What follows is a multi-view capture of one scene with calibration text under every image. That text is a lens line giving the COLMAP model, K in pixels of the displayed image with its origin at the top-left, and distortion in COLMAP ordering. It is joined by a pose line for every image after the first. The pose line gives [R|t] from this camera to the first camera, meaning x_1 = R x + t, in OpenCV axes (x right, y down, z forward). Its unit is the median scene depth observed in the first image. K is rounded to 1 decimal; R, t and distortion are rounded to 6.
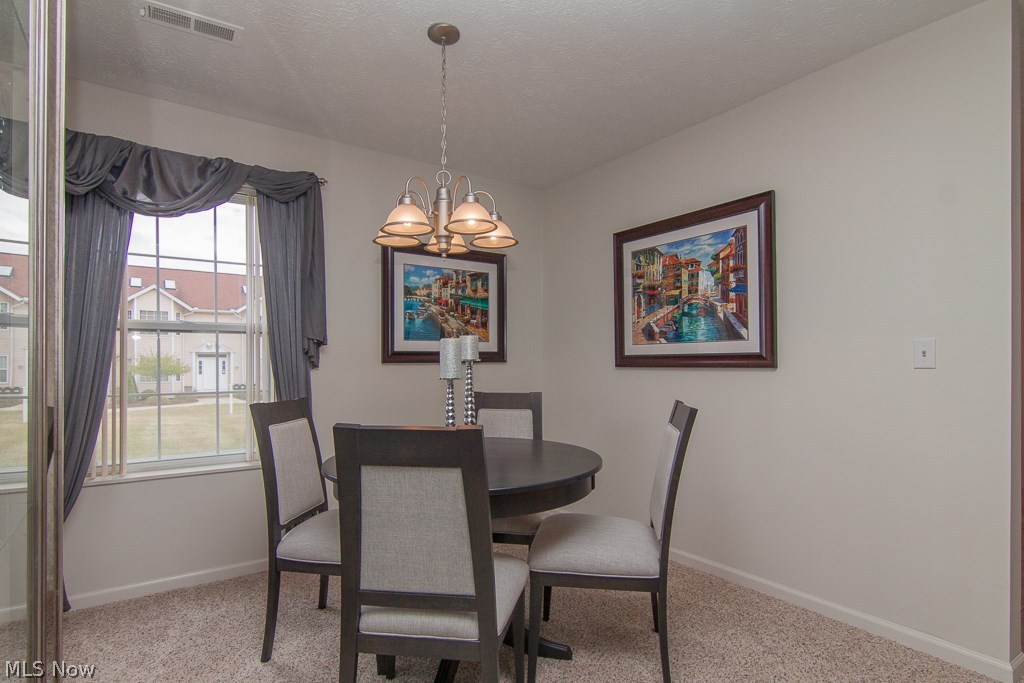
lens RADIAL K [[525.8, 0, 512.8], [0, 525.8, 365.5], [0, 0, 1]] dist [0.000062, -0.000155]
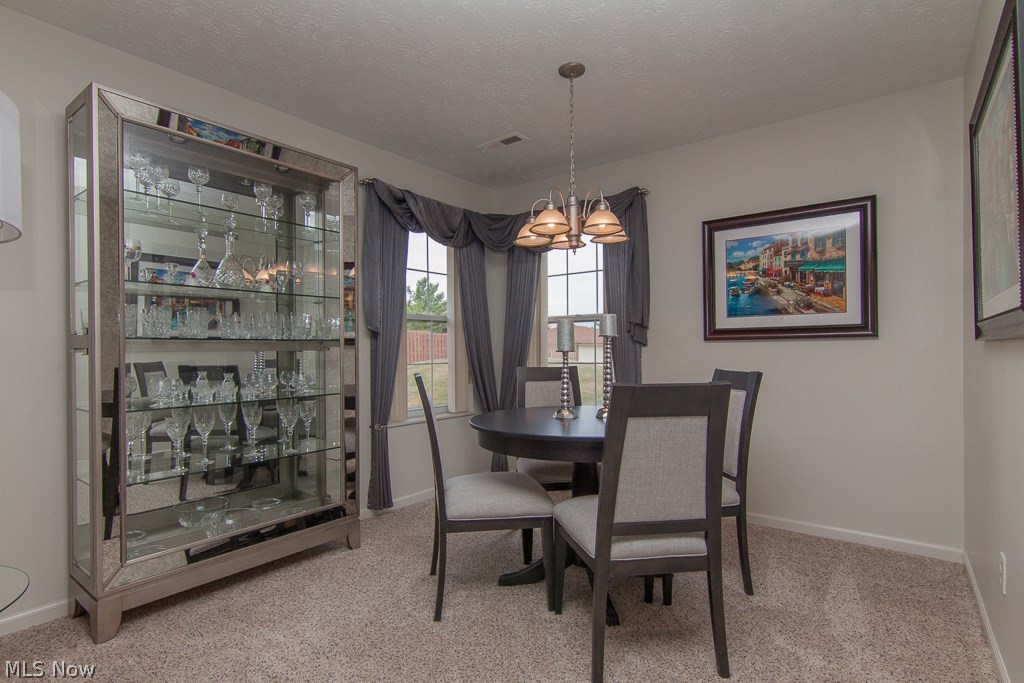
lens RADIAL K [[512.2, 0, 511.0], [0, 512.2, 348.5], [0, 0, 1]] dist [-0.000600, -0.000038]
pose [[0.294520, 0.001285, -0.955644, 0.583759], [0.000025, 0.999999, 0.001352, 0.009756], [0.955645, -0.000422, 0.294520, 0.308281]]
